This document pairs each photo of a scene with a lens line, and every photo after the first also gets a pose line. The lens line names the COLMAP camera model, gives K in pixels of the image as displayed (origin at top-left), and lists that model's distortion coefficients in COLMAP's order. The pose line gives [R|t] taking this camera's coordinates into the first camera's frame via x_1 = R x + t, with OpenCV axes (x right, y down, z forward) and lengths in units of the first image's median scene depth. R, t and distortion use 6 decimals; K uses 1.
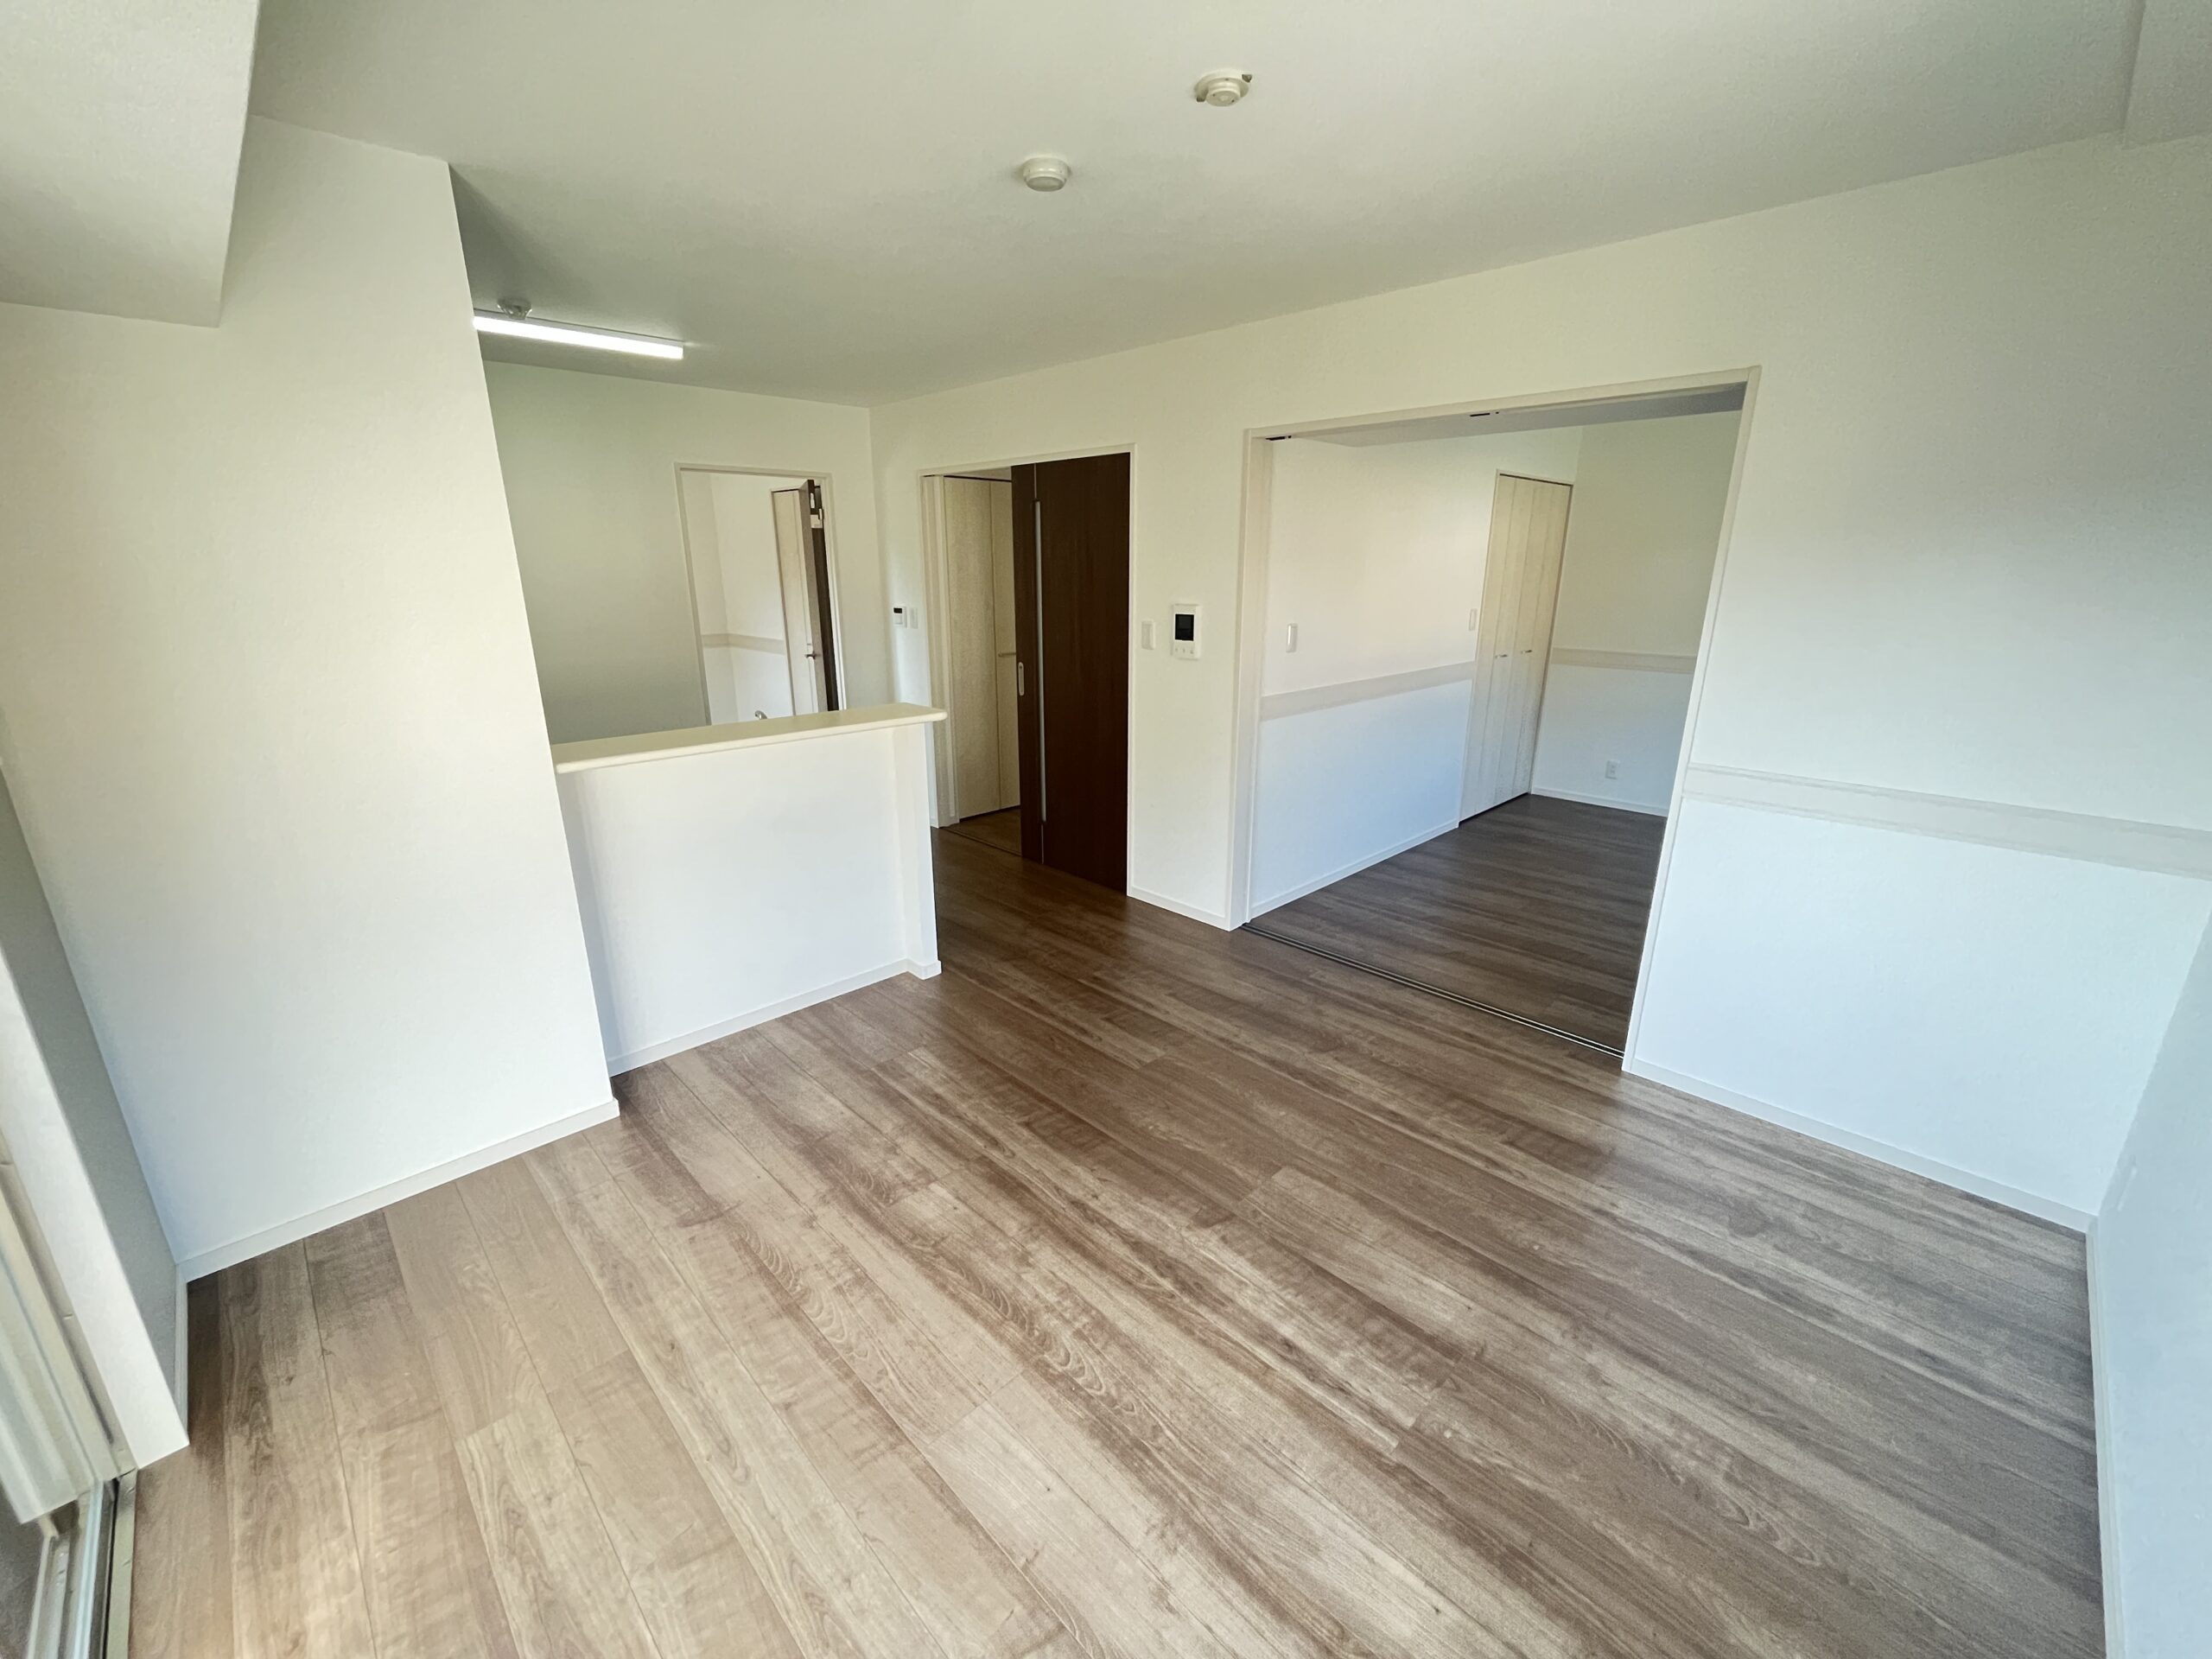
lens RADIAL K [[892.0, 0, 1096.6], [0, 892.0, 820.6], [0, 0, 1]] dist [-0.000681, -0.000128]
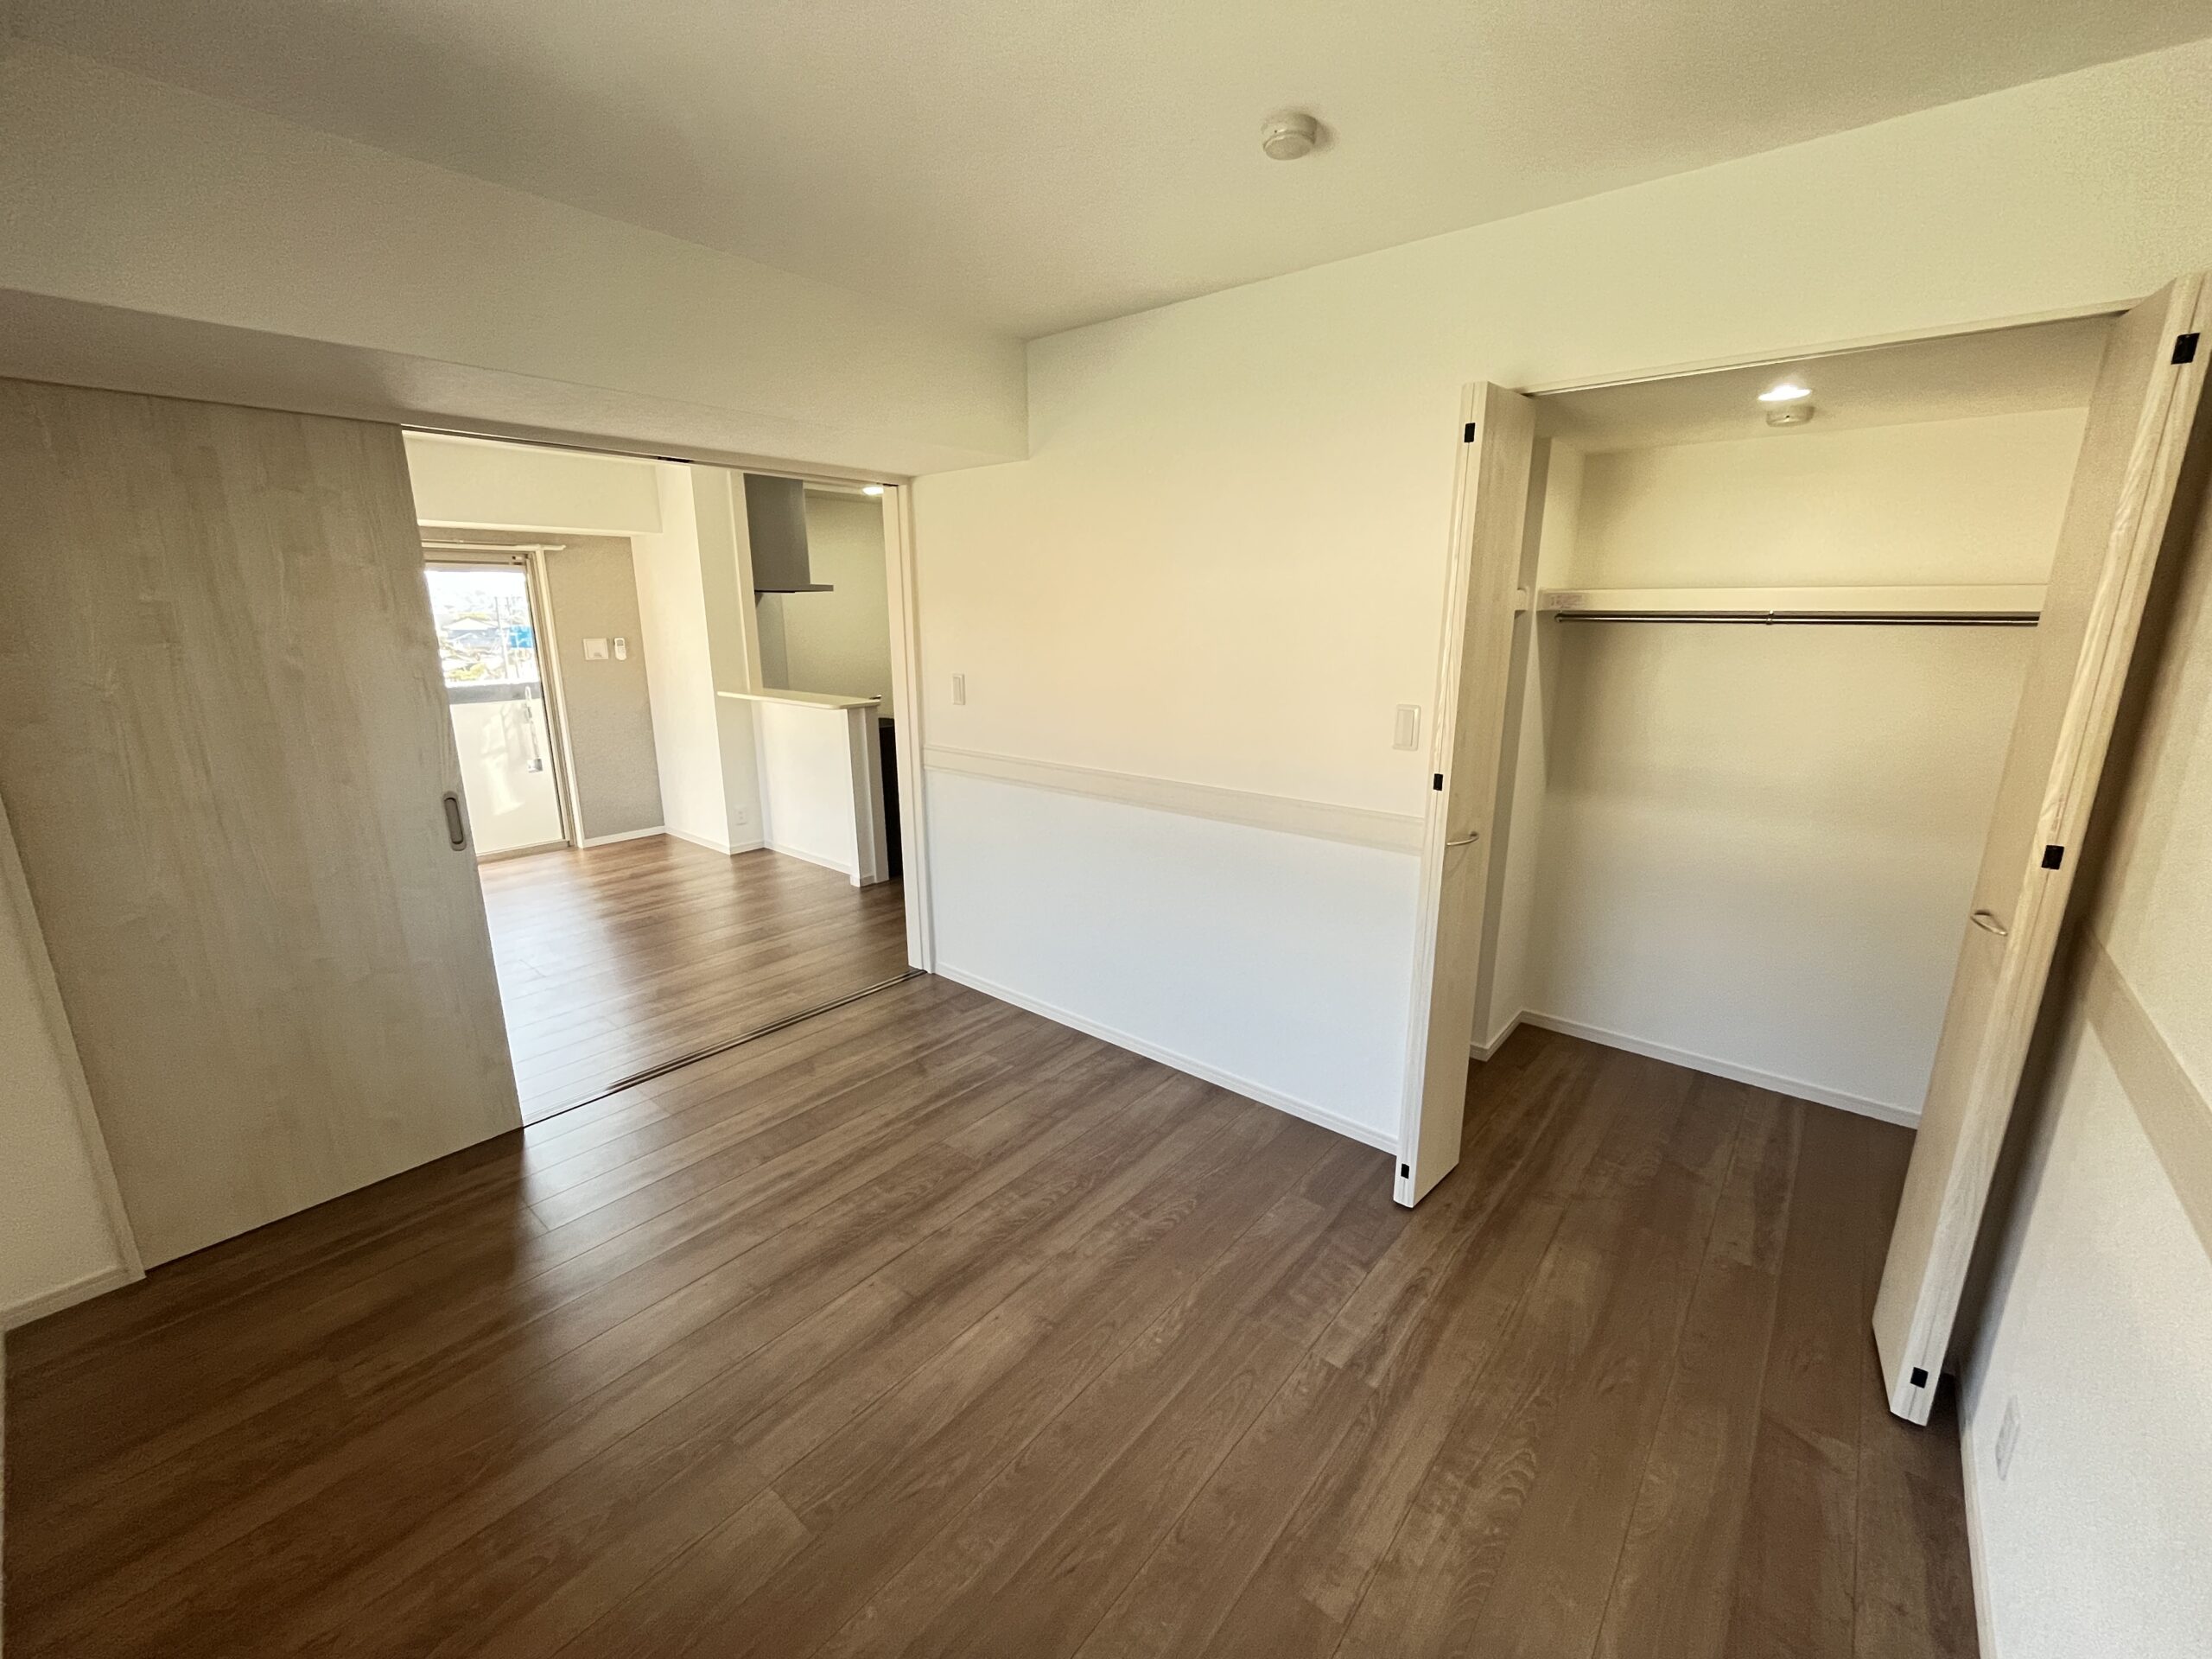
lens RADIAL K [[892.0, 0, 1094.7], [0, 892.0, 832.4], [0, 0, 1]] dist [-0.000681, -0.000128]
pose [[0.083129, 0.241334, -0.966875, 0.989959], [-0.275171, 0.938071, 0.210486, -0.258545], [0.957795, 0.248558, 0.144389, 0.902120]]
